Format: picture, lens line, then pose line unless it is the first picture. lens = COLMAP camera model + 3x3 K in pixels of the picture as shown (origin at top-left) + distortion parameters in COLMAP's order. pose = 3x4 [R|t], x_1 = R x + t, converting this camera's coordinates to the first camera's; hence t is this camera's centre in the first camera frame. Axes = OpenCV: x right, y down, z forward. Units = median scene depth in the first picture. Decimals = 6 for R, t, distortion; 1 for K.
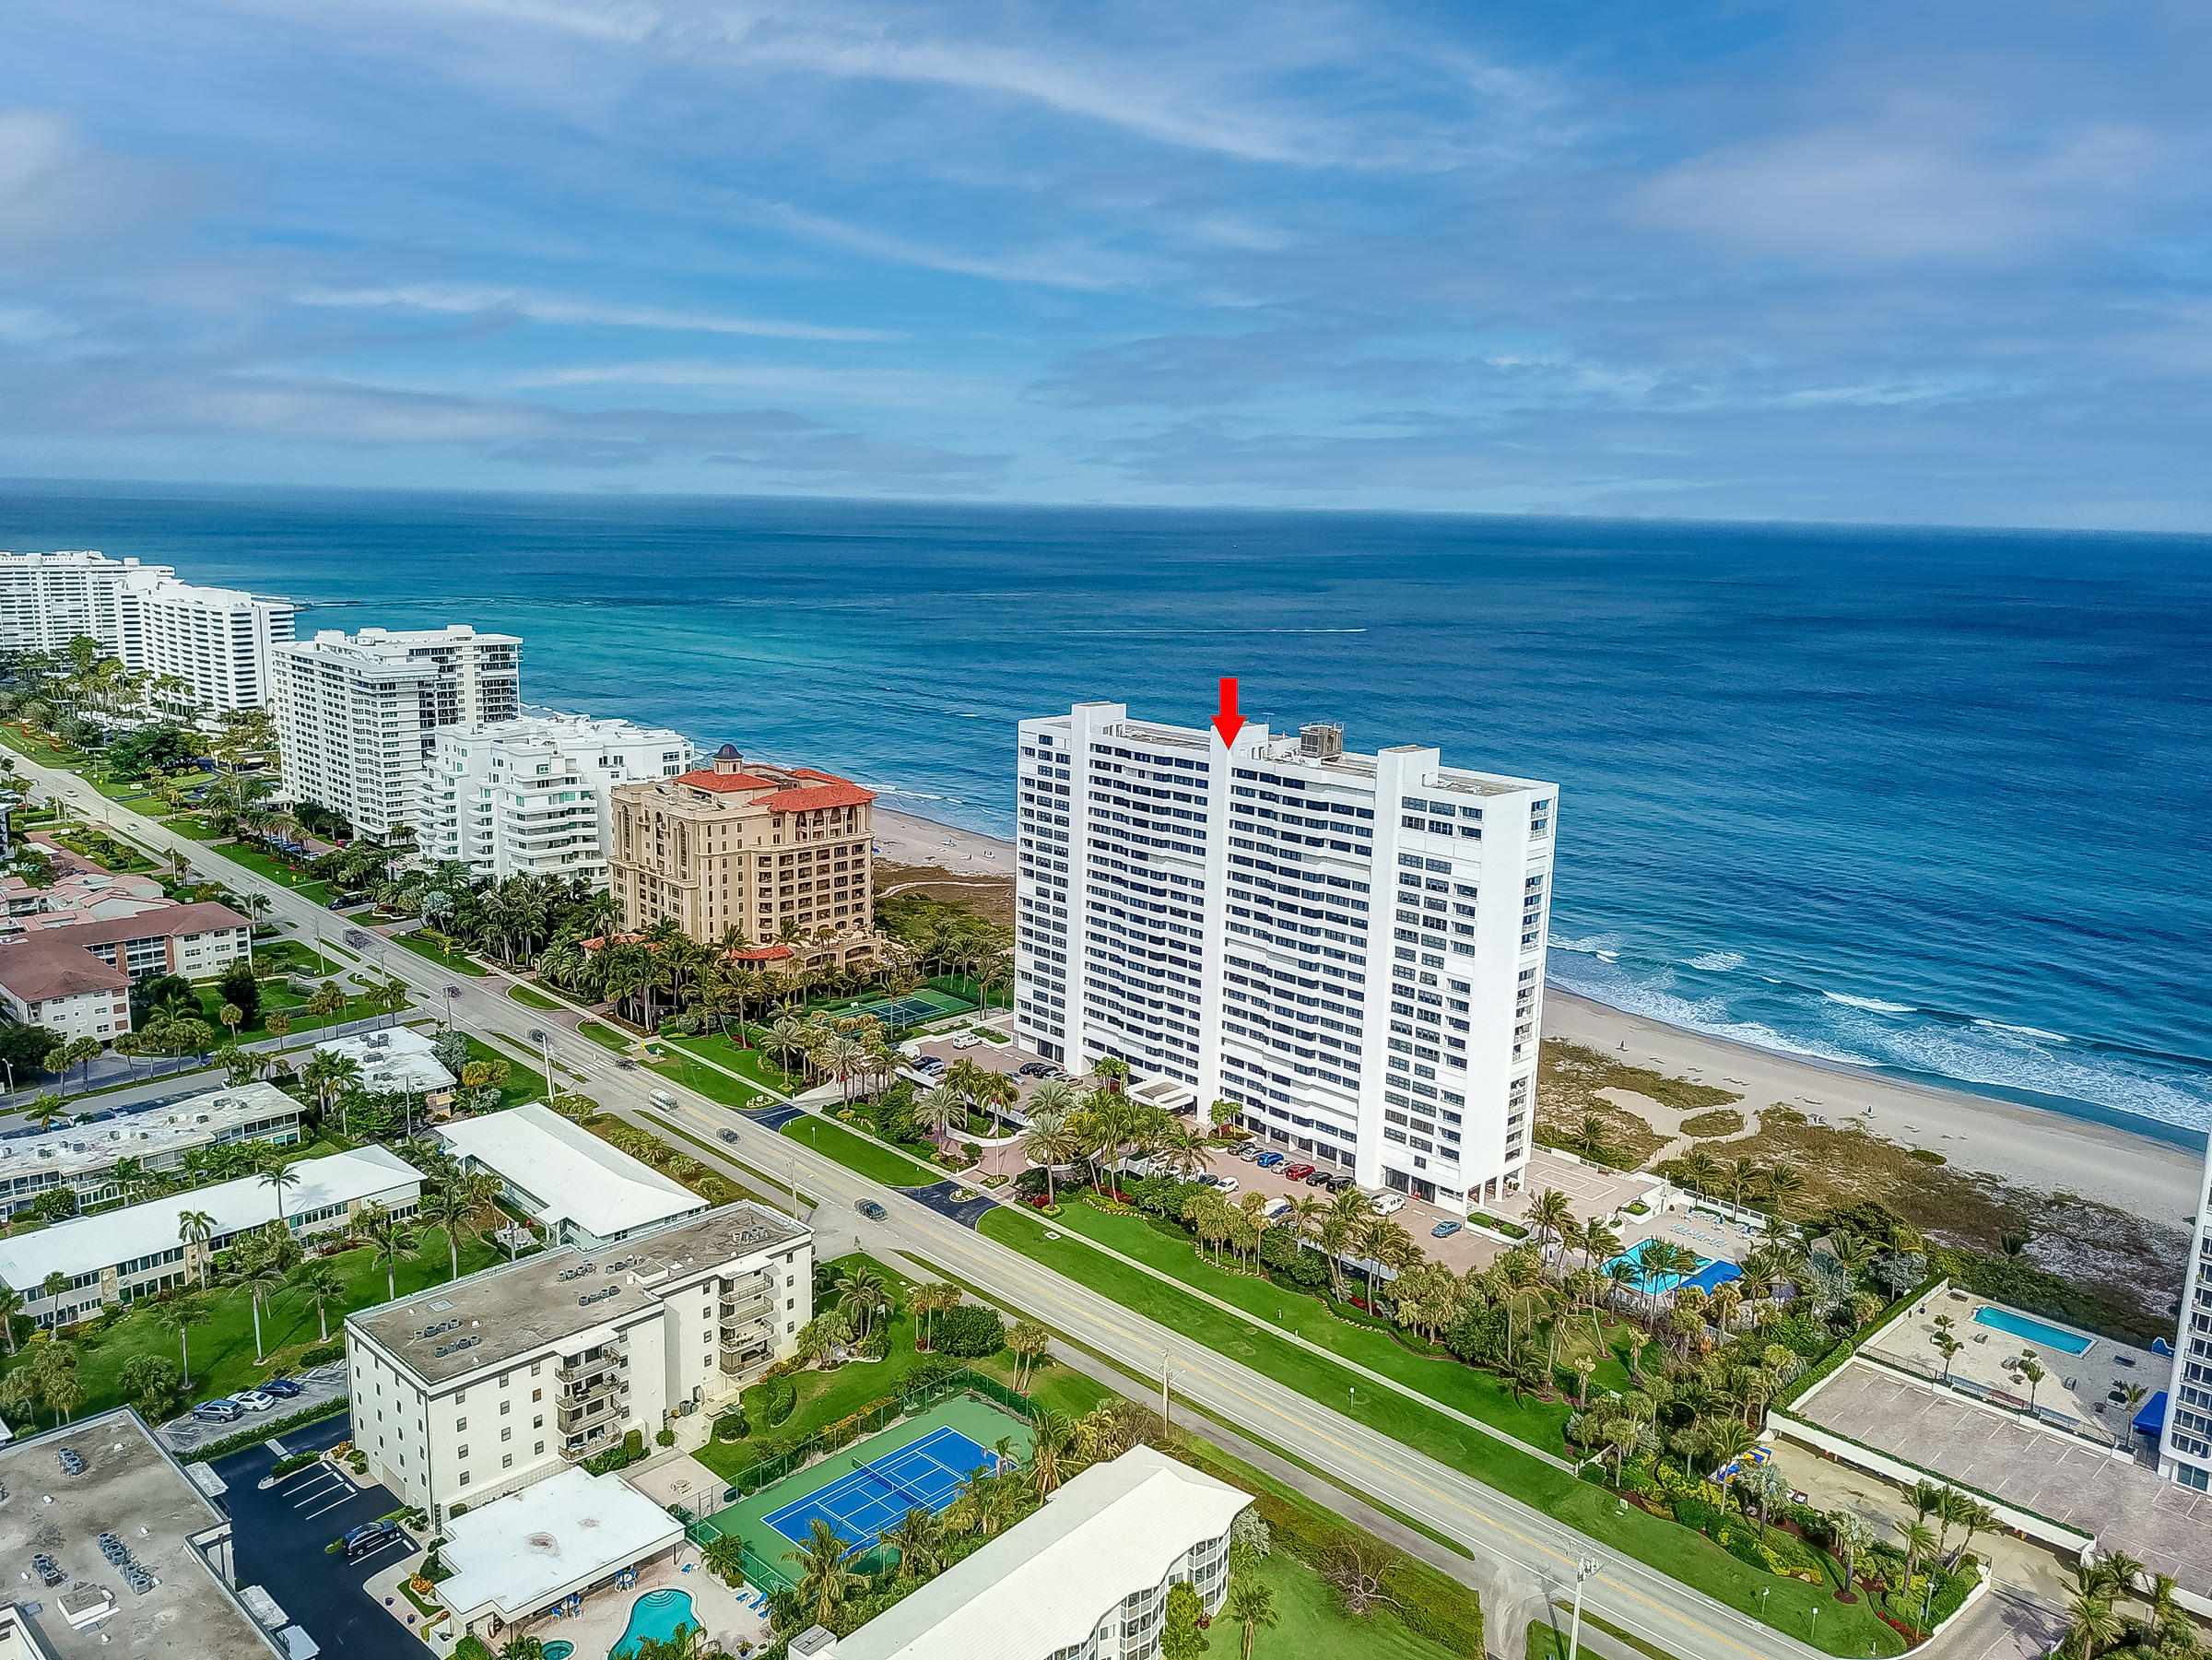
lens RADIAL K [[1709.6, 0, 1093.3], [0, 1709.6, 844.5], [0, 0, 1]] dist [0.029299, -0.078334]
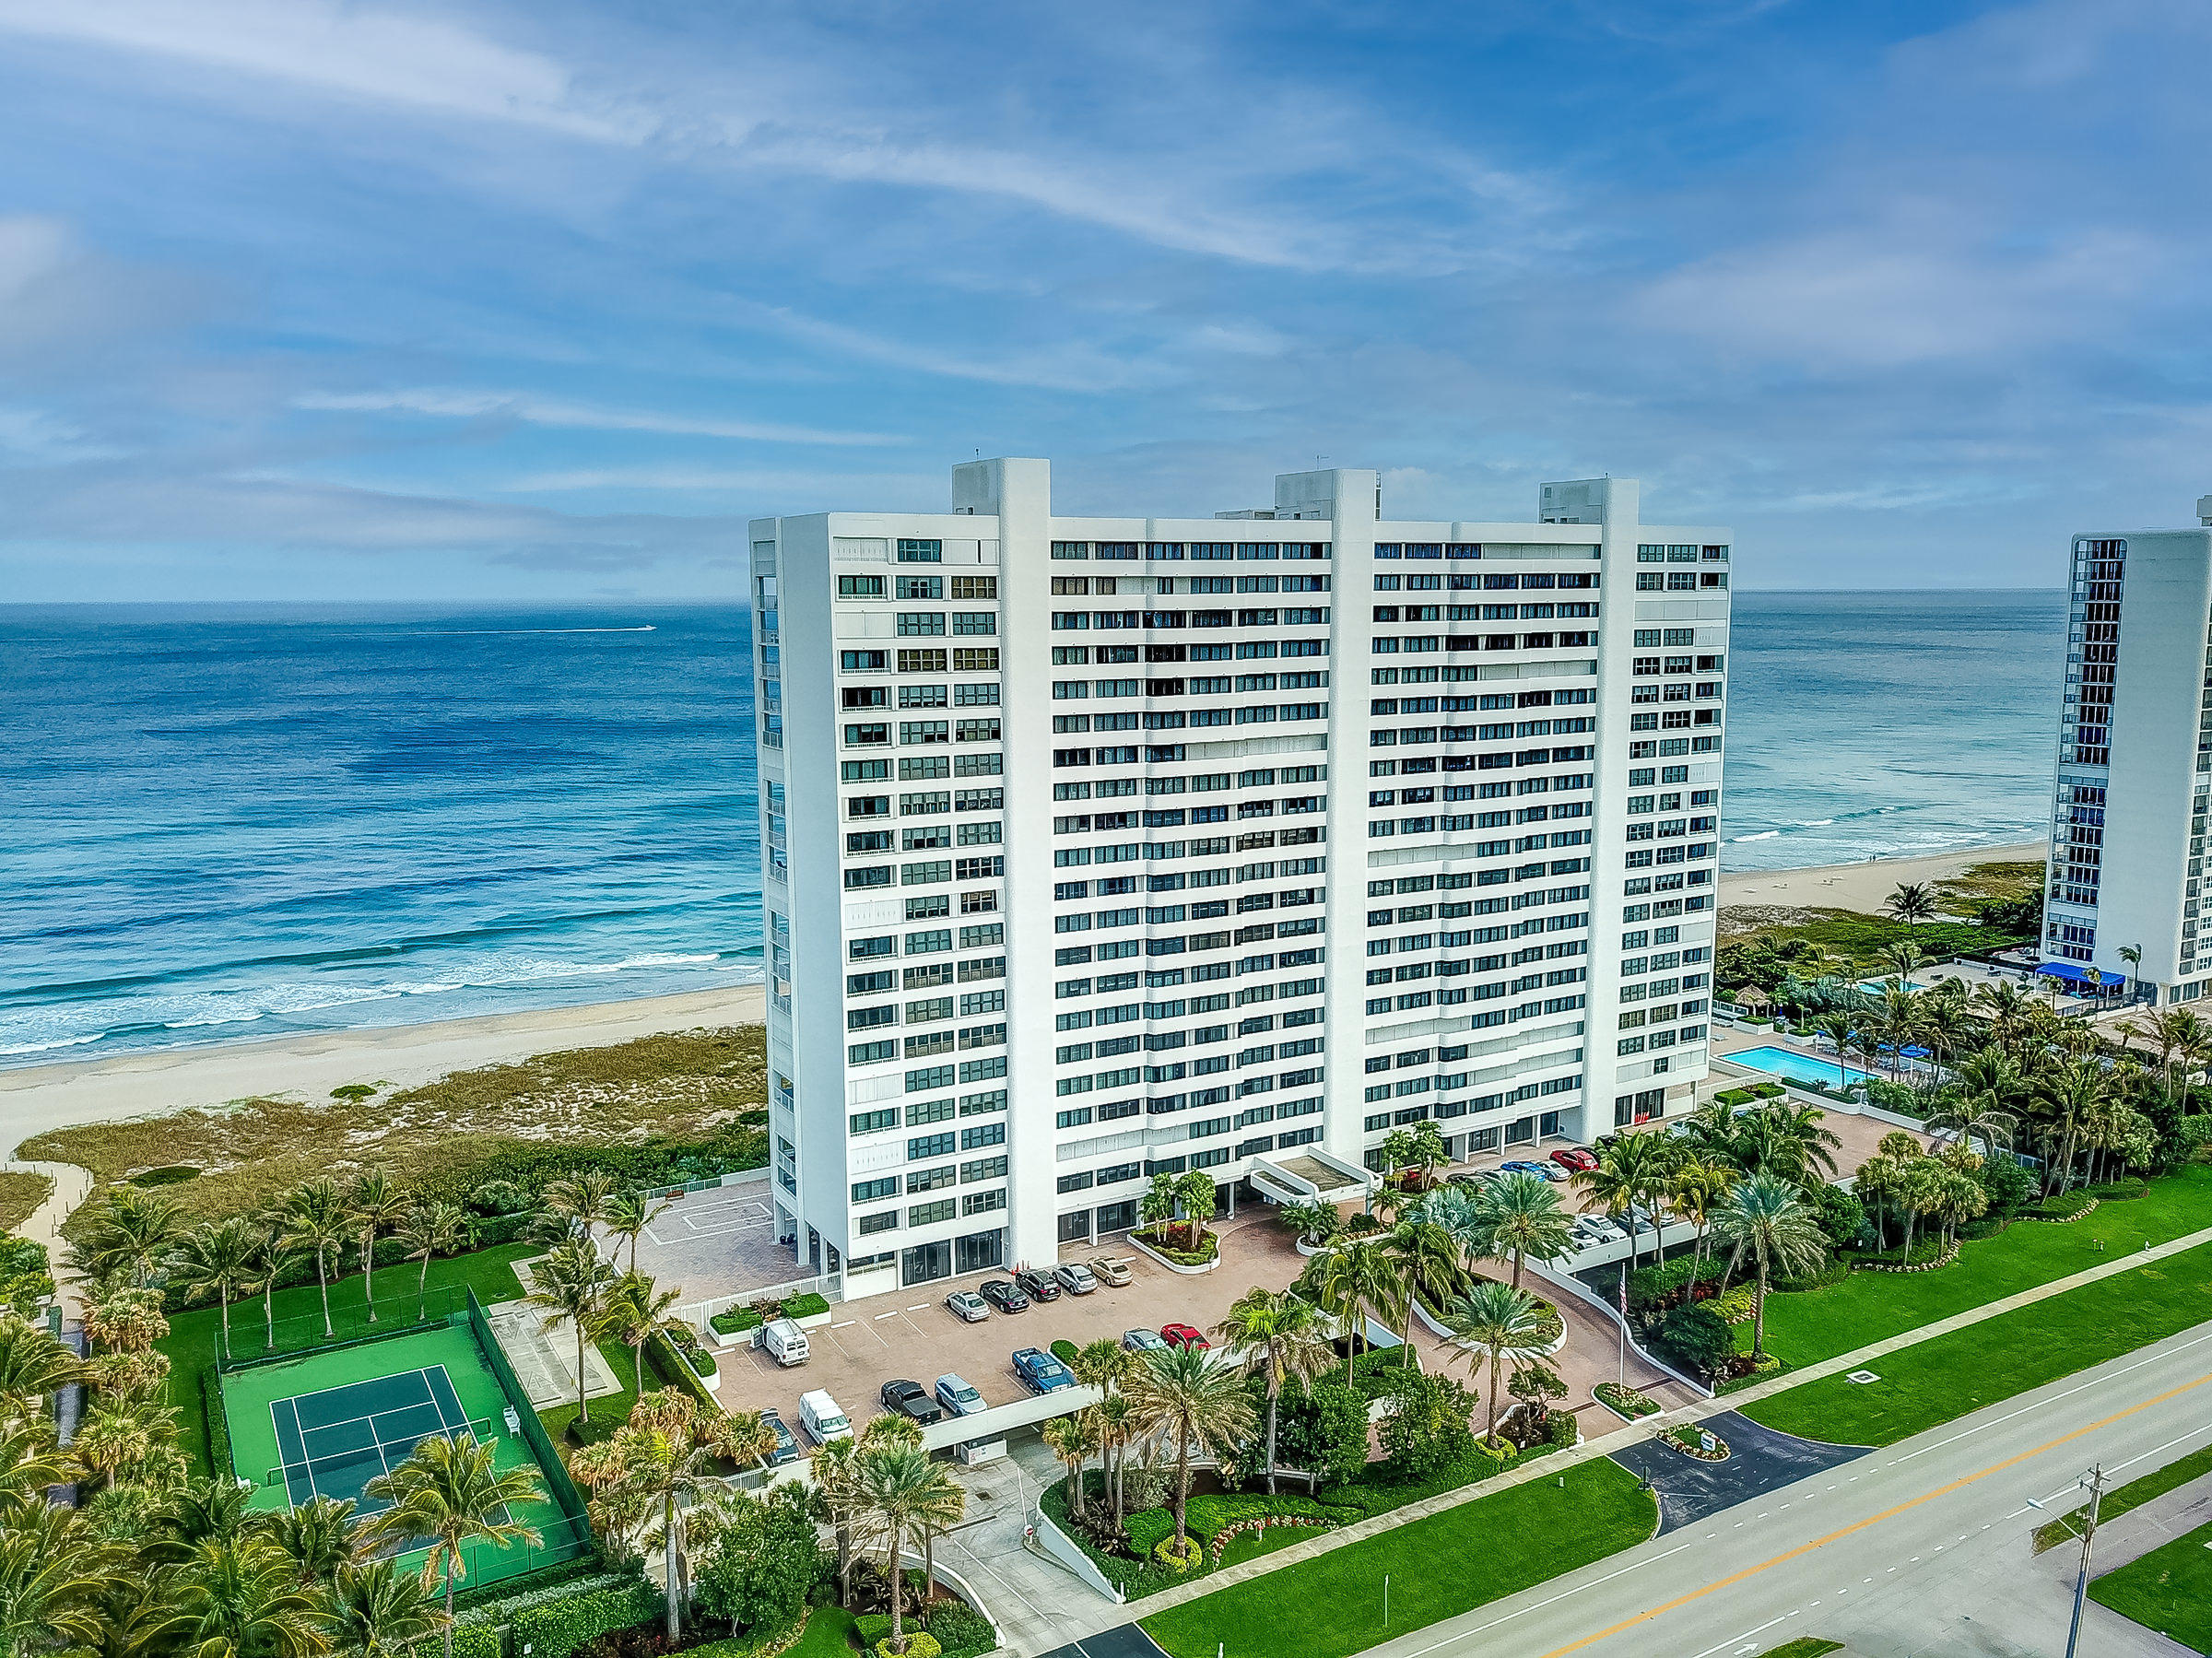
lens RADIAL K [[1709.5, 0, 1093.3], [0, 1709.5, 843.5], [0, 0, 1]] dist [0.029299, -0.078334]
pose [[0.244590, -0.169518, 0.954693, -0.511373], [0.208134, 0.970827, 0.119059, -0.036422], [-0.947025, 0.169584, 0.272737, 0.979050]]
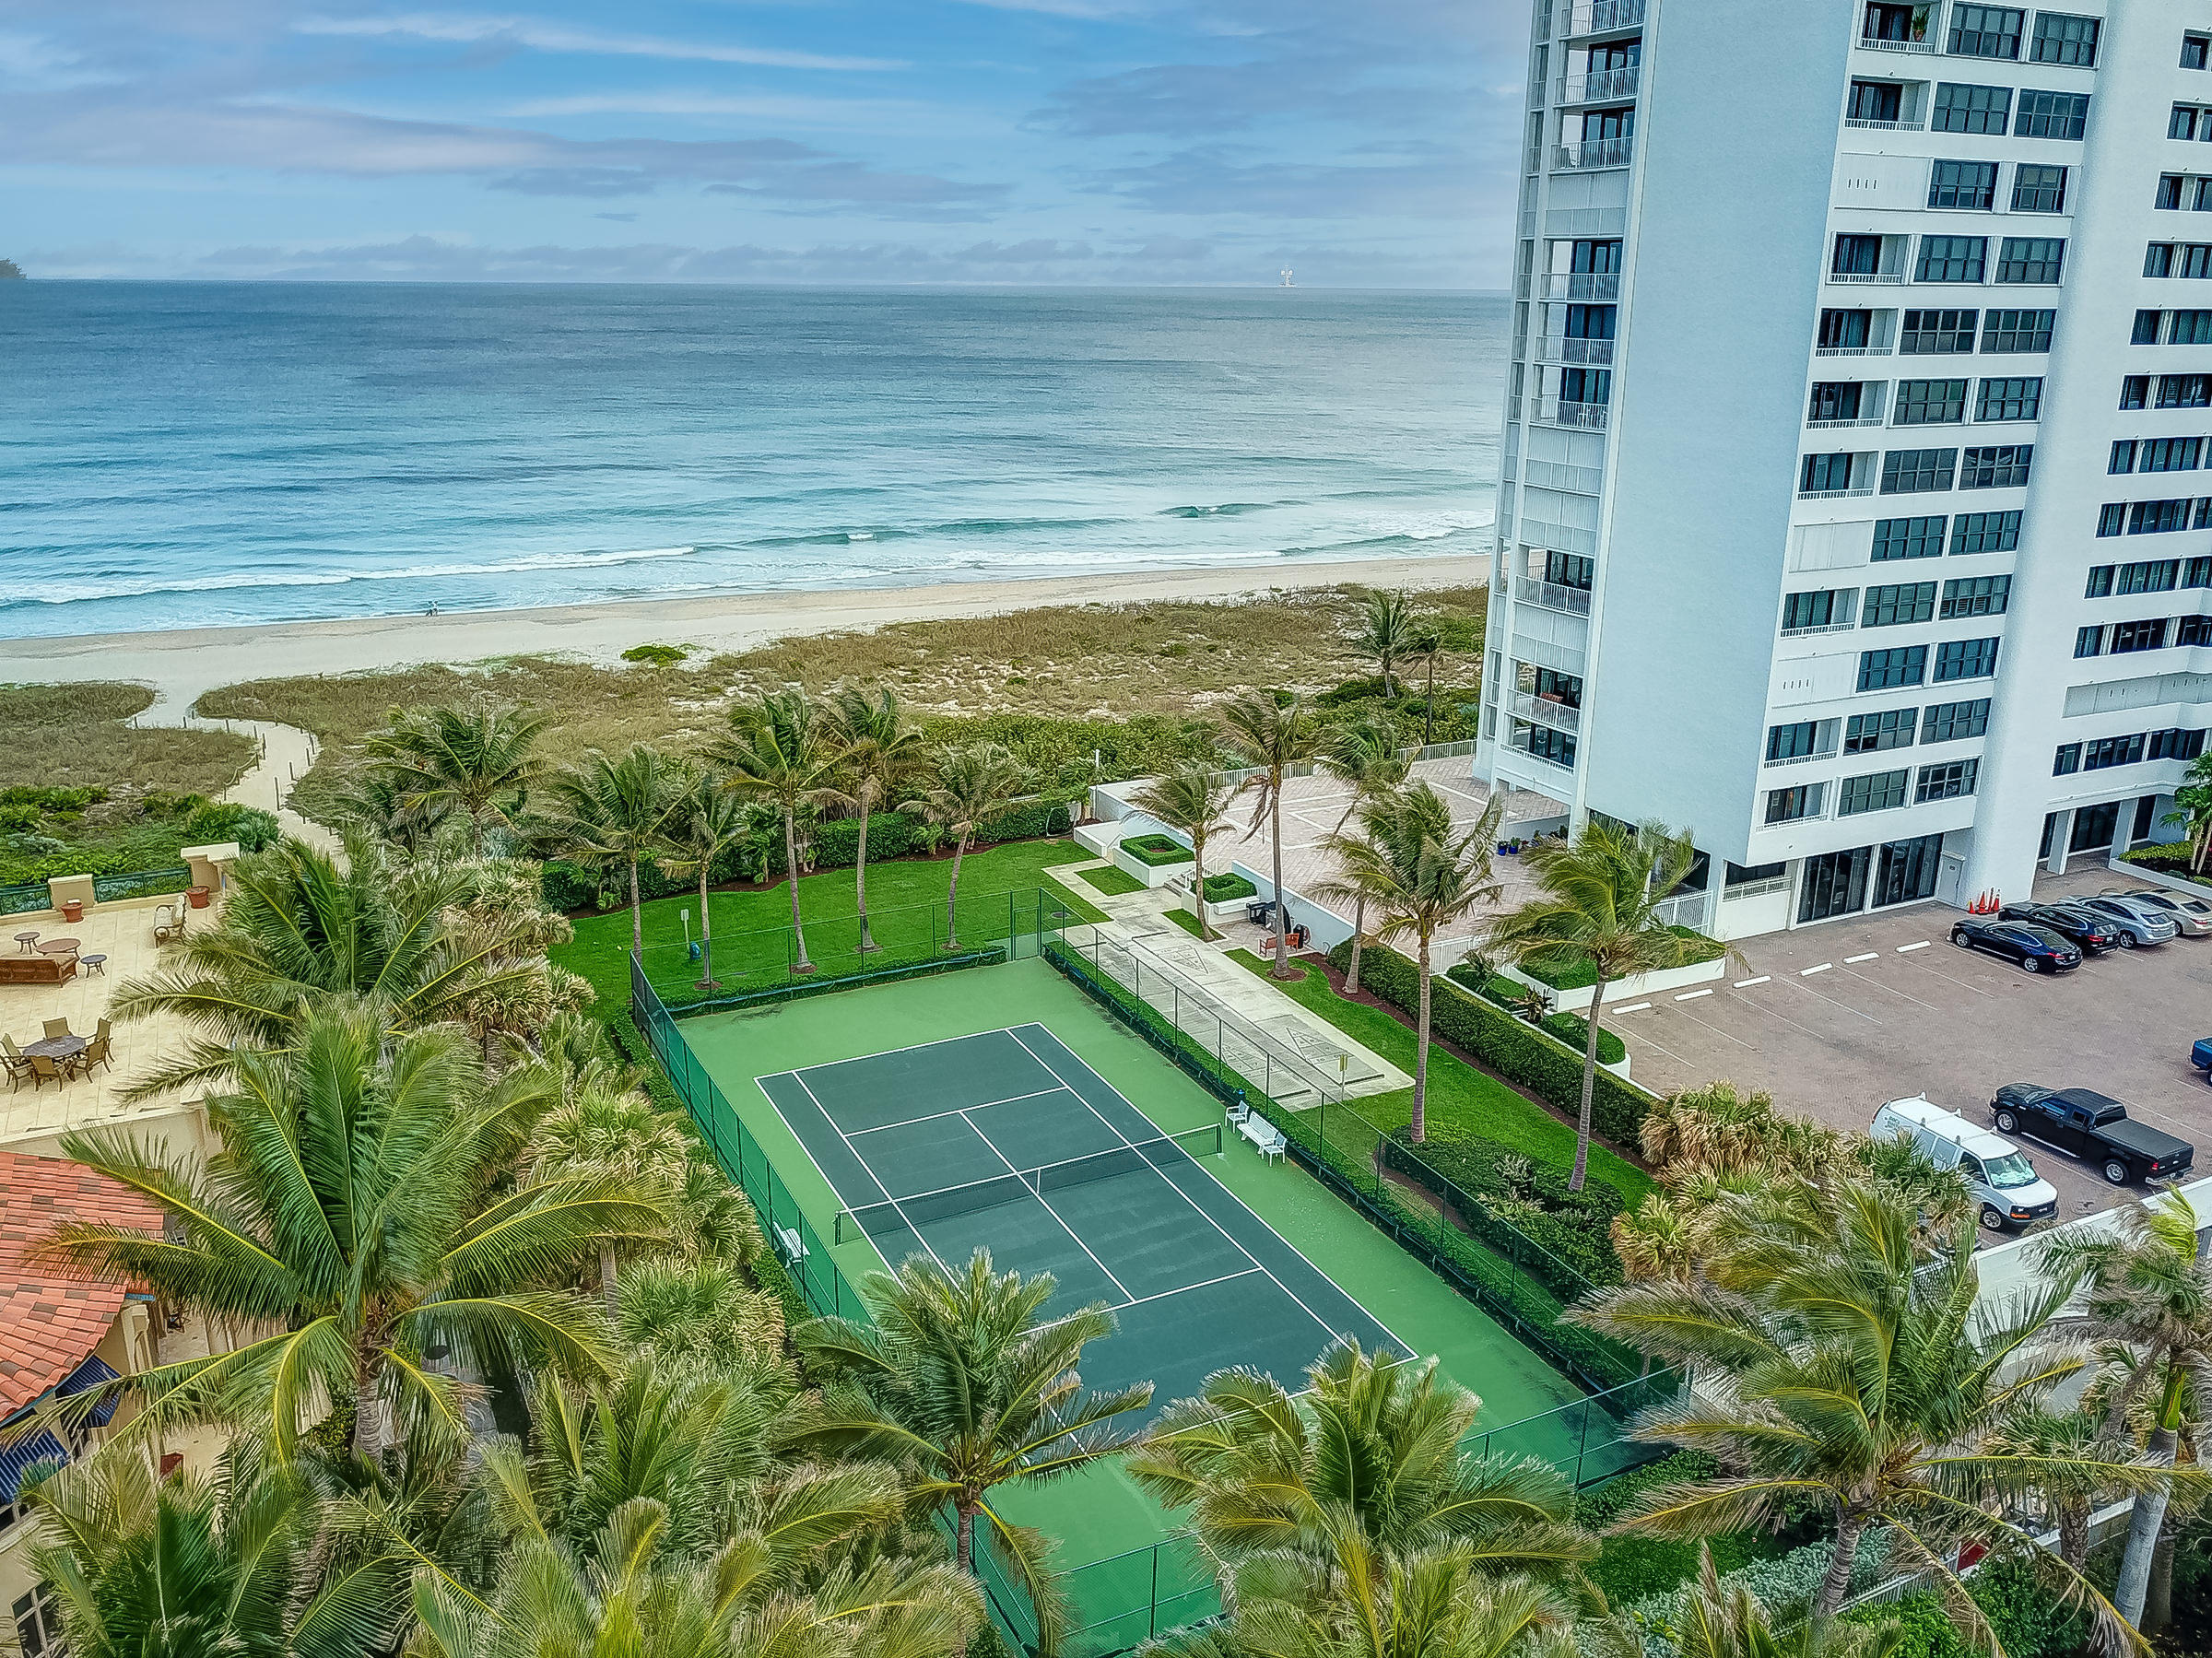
lens RADIAL K [[1796.9, 0, 1105.2], [0, 1796.9, 867.2], [0, 0, 1]] dist [0.079908, -0.190872]
pose [[0.313801, -0.326328, 0.891650, -0.353232], [0.193019, 0.941400, 0.276605, 0.029891], [-0.929663, 0.085307, 0.358400, 1.201955]]
